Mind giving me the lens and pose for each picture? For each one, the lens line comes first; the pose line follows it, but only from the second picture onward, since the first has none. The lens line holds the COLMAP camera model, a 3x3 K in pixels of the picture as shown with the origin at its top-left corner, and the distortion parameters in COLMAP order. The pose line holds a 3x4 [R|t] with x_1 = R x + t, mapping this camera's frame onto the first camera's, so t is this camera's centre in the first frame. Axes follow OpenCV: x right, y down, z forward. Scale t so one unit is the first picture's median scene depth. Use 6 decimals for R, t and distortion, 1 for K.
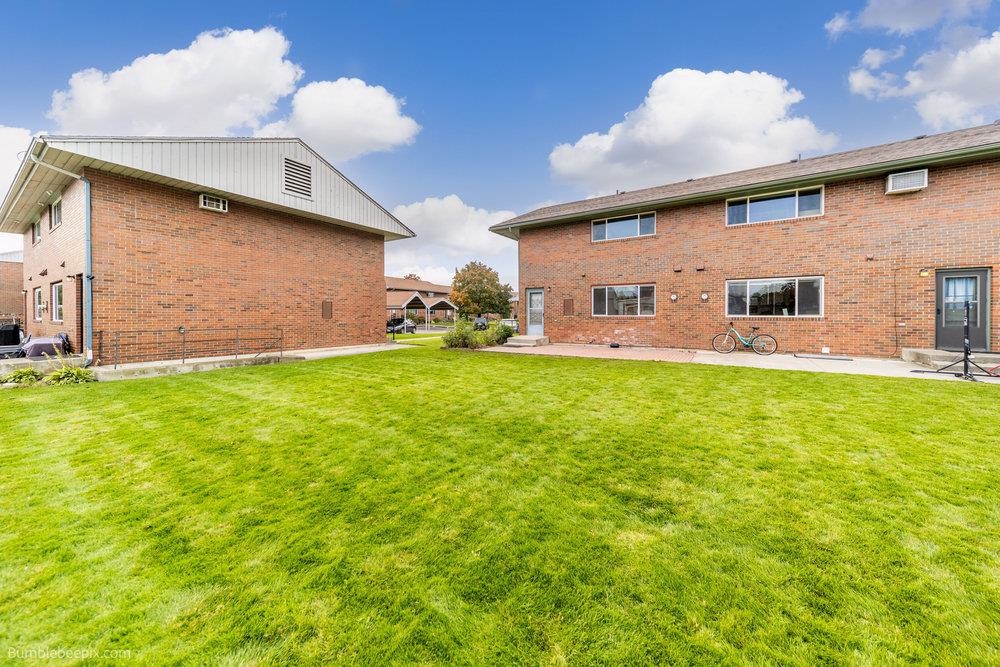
lens RADIAL K [[347.7, 0, 500.4], [0, 347.7, 323.9], [0, 0, 1]] dist [0.001236, 0.000119]
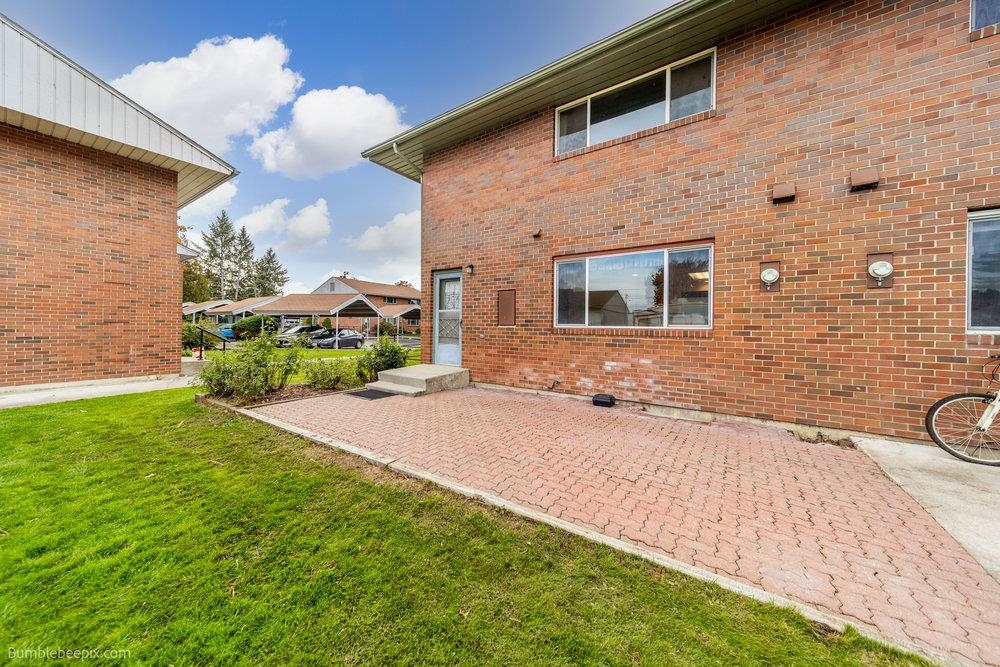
lens RADIAL K [[347.7, 0, 500.4], [0, 347.7, 331.7], [0, 0, 1]] dist [0.001236, 0.000119]
pose [[0.999933, 0.011560, -0.001113, 0.179711], [-0.011572, 0.999873, -0.010920, -0.009991], [0.000987, 0.010932, 0.999940, 0.515244]]
